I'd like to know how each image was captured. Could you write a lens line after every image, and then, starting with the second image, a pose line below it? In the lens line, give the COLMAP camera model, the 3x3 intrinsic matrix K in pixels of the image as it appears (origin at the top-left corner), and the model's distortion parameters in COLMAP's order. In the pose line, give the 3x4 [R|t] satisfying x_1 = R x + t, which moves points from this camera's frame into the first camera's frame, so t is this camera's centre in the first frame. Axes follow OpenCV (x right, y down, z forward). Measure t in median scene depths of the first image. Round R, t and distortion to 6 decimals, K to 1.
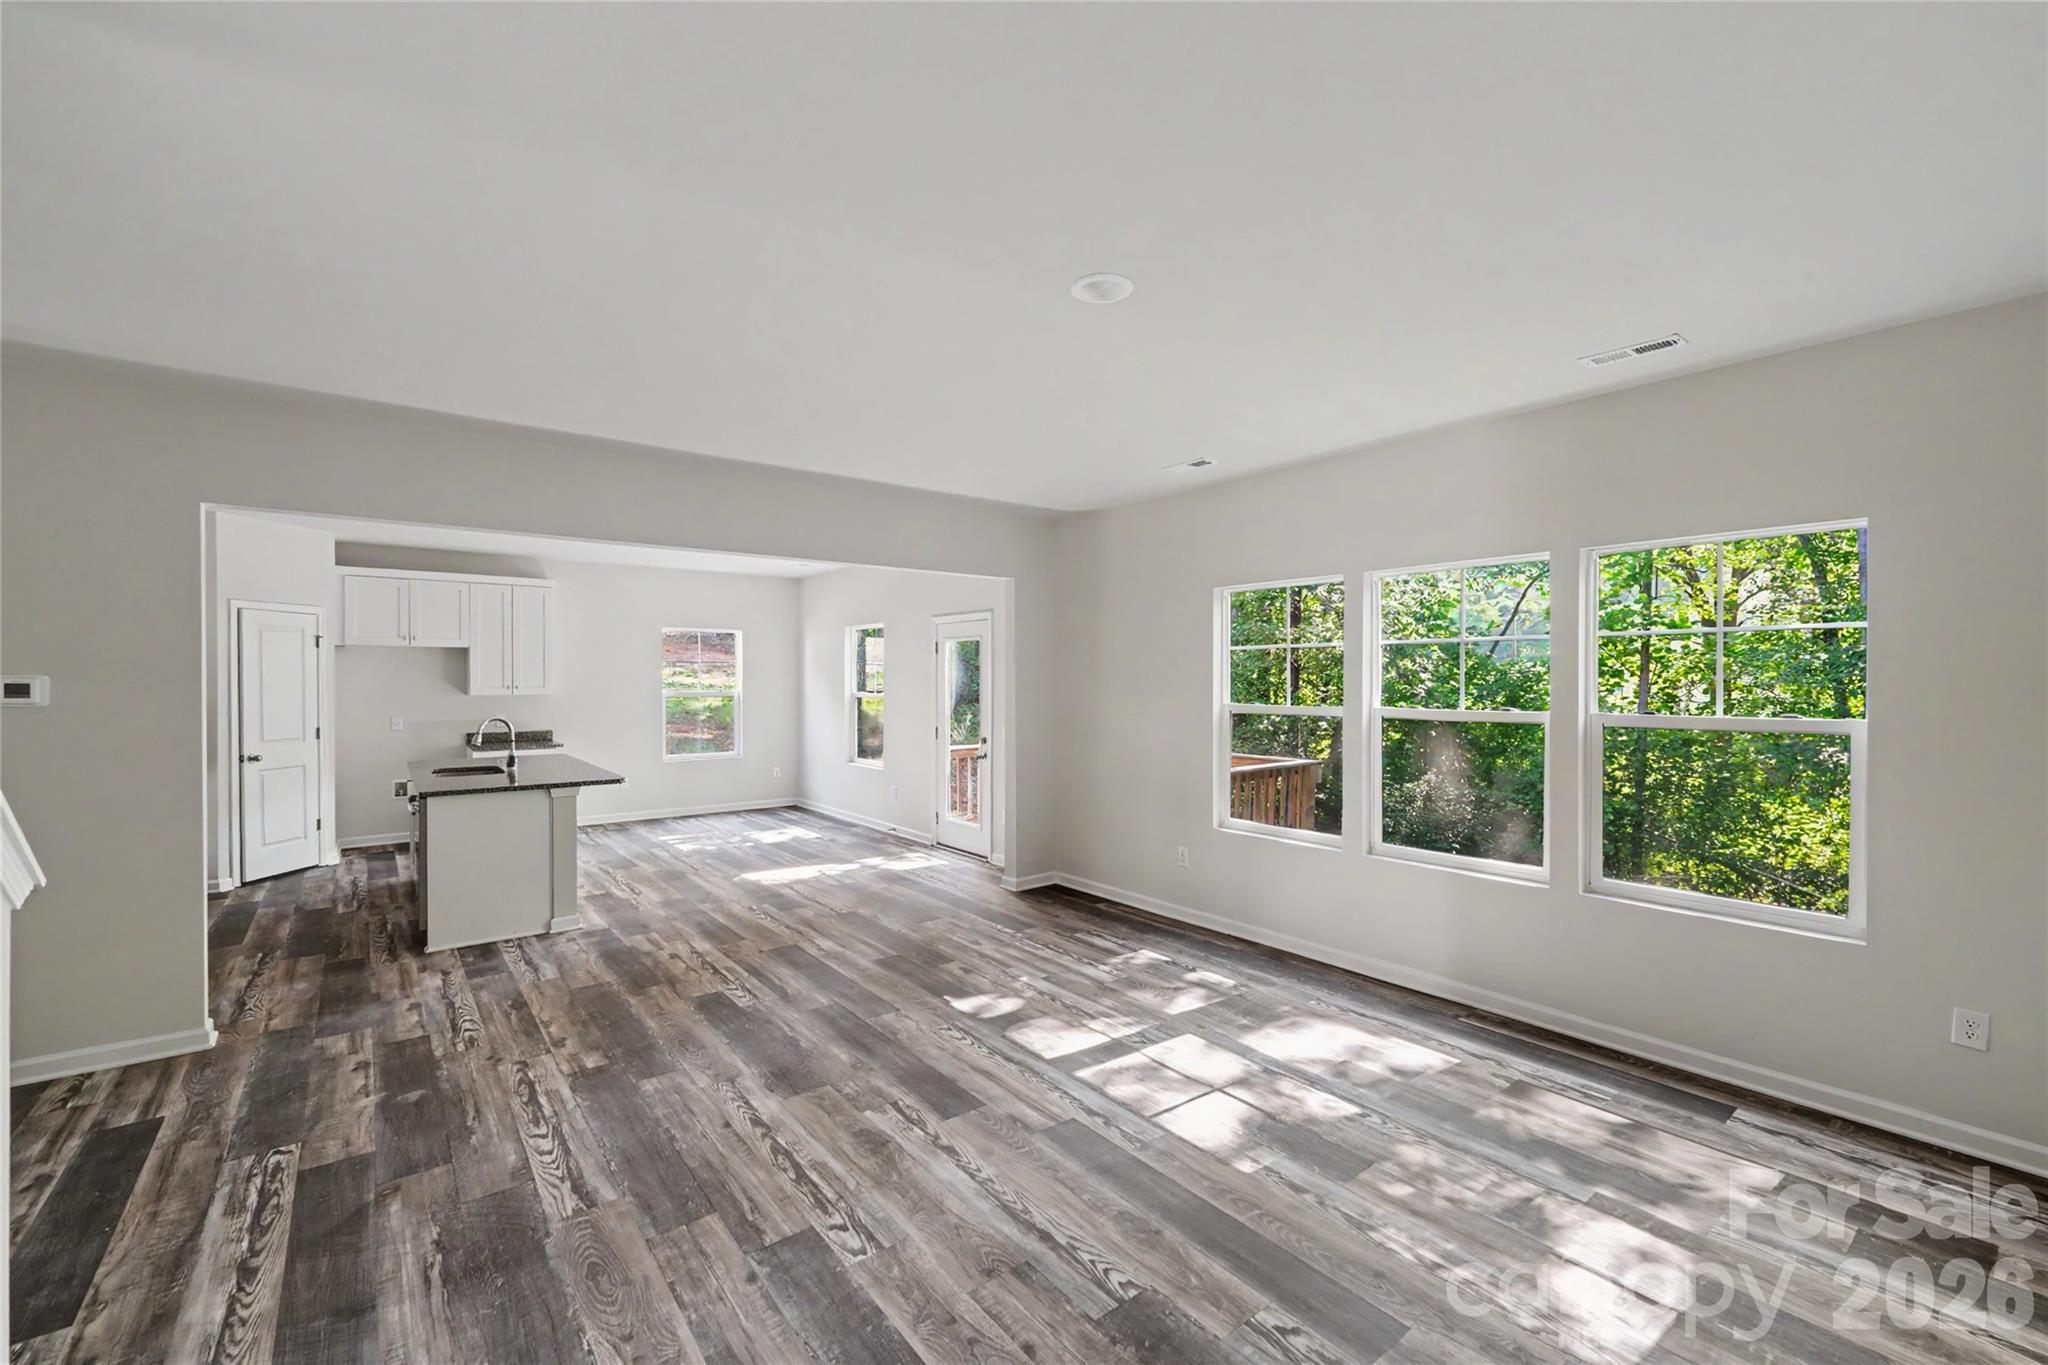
lens RADIAL K [[837.7, 0, 1022.6], [0, 837.7, 687.3], [0, 0, 1]] dist [-0.000399, -0.000535]
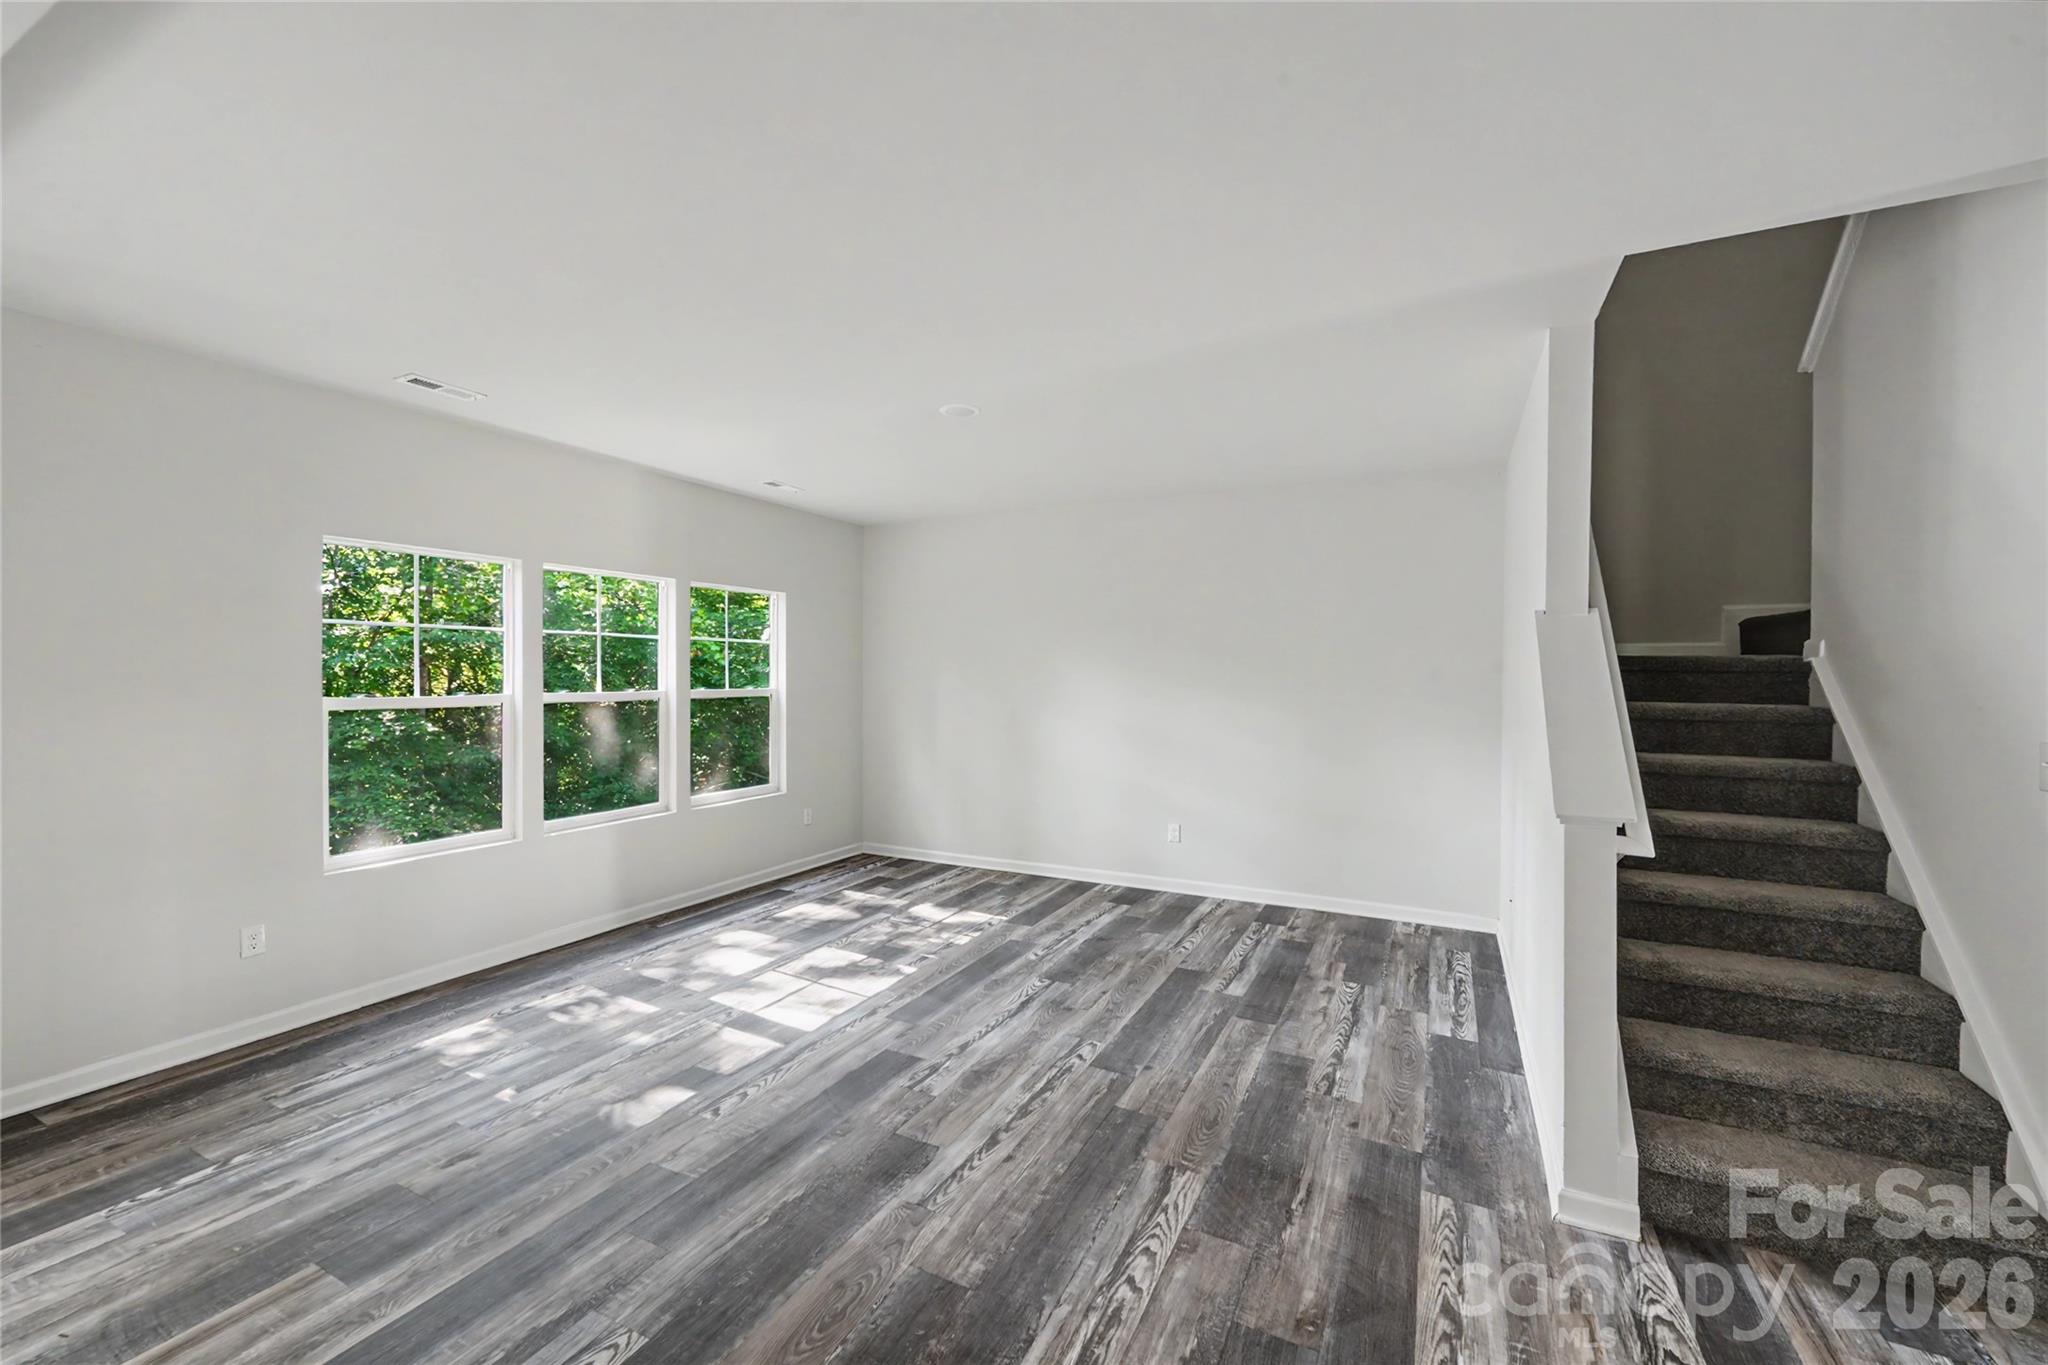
lens RADIAL K [[823.2, 0, 1017.6], [0, 823.2, 680.2], [0, 0, 1]] dist [0.001850, -0.002026]
pose [[-0.422211, -0.011767, 0.906421, -0.888032], [0.002566, 0.999896, 0.014176, -0.006551], [-0.906494, 0.008311, -0.422137, 1.044140]]
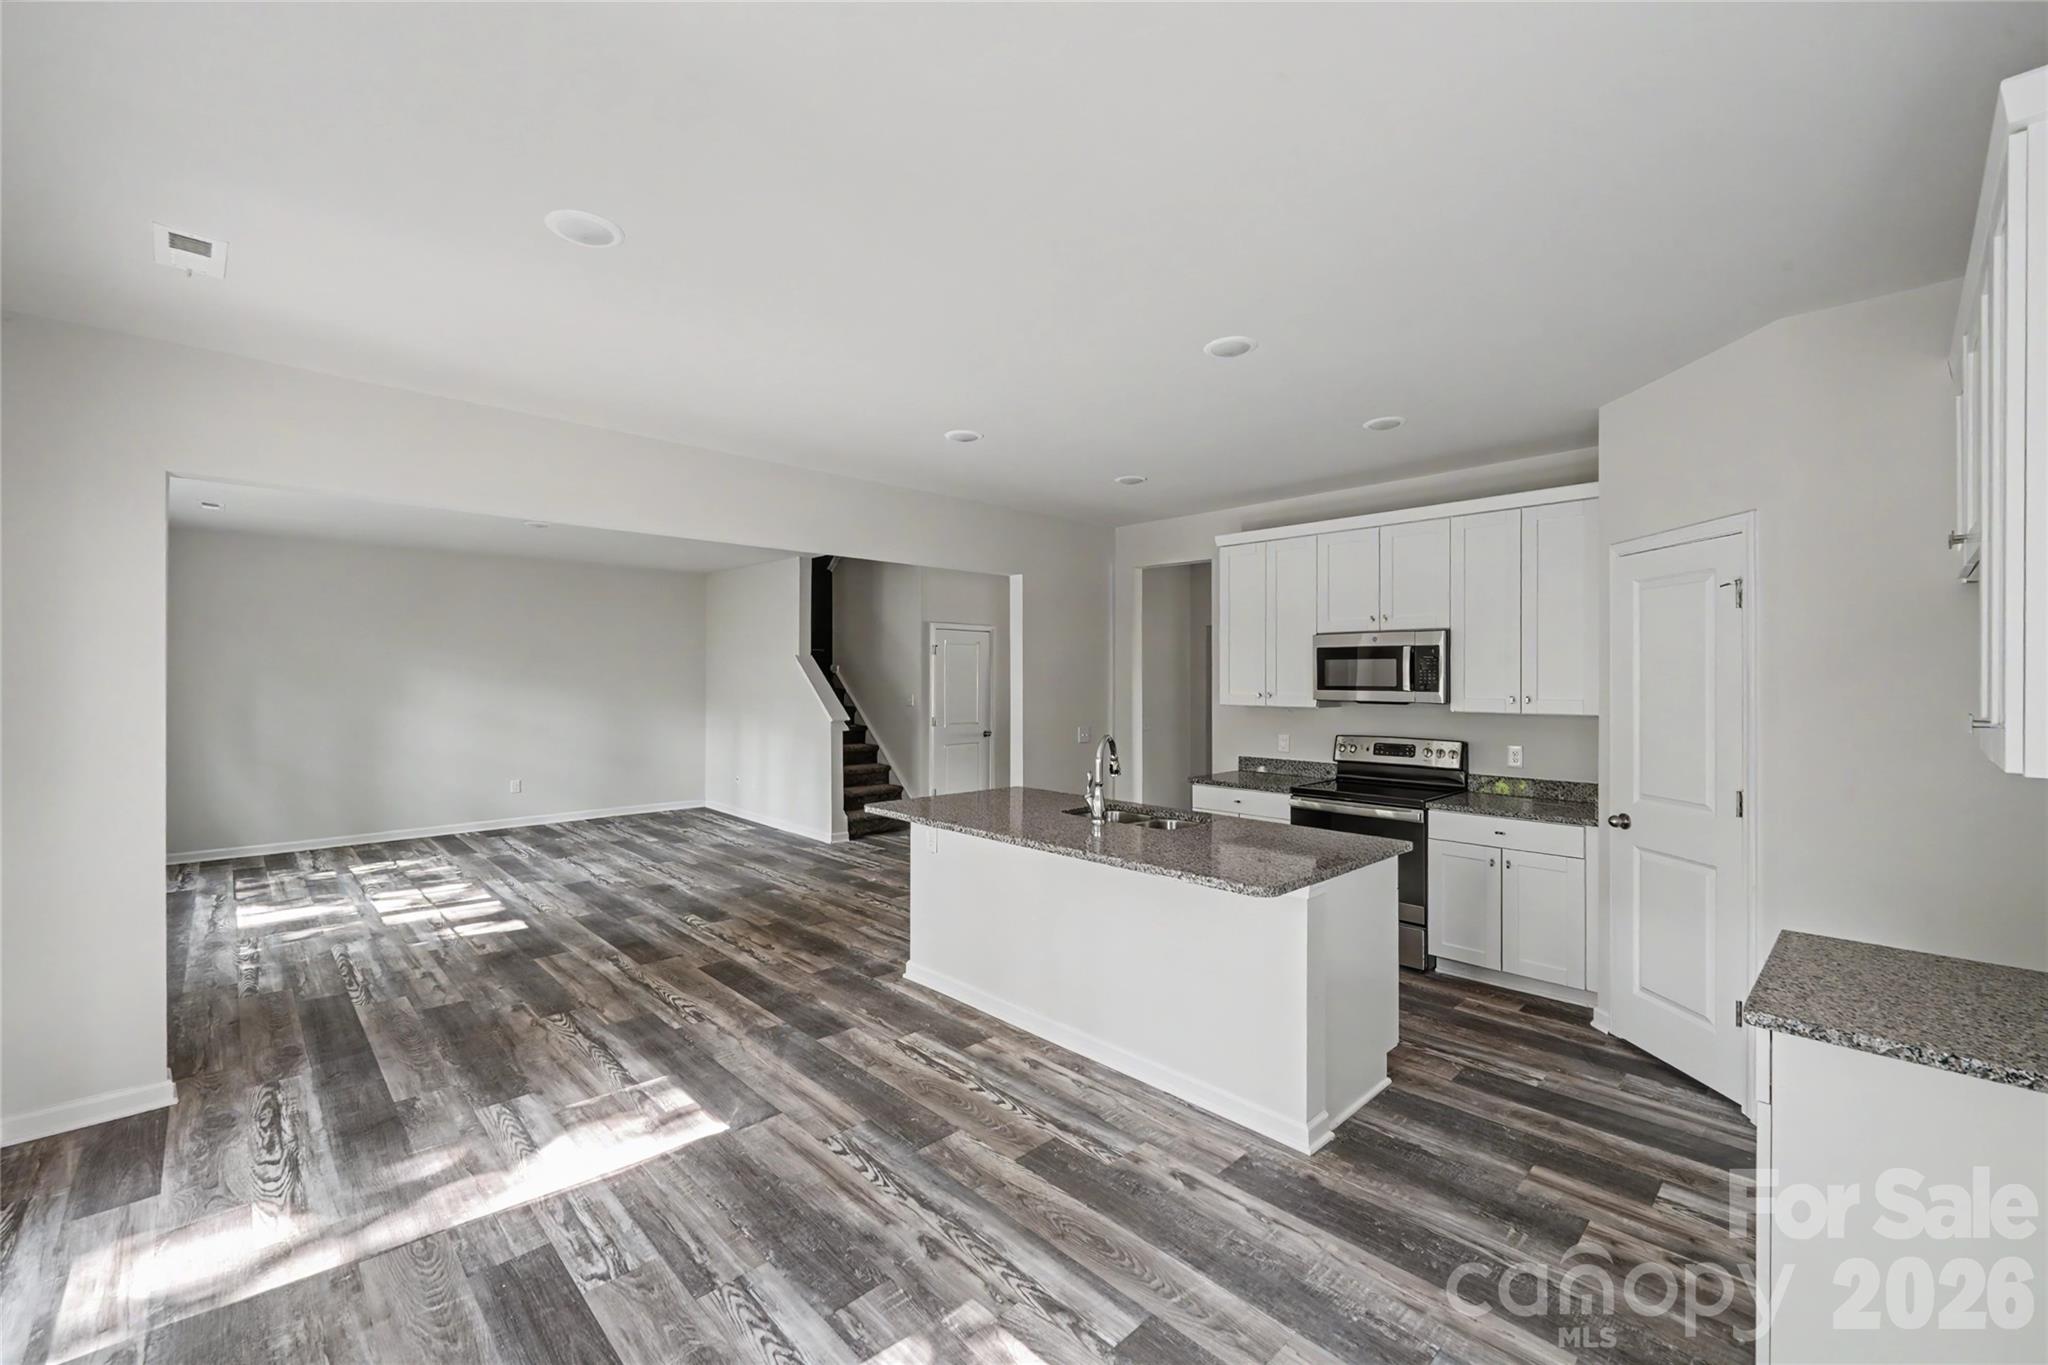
lens RADIAL K [[831.1, 0, 1019.5], [0, 831.1, 679.7], [0, 0, 1]] dist [0.003998, -0.003643]
pose [[-0.995091, -0.003598, -0.098902, -0.762852], [-0.004791, 0.999919, 0.011833, -0.024046], [0.098851, 0.012248, -0.995027, 2.504311]]
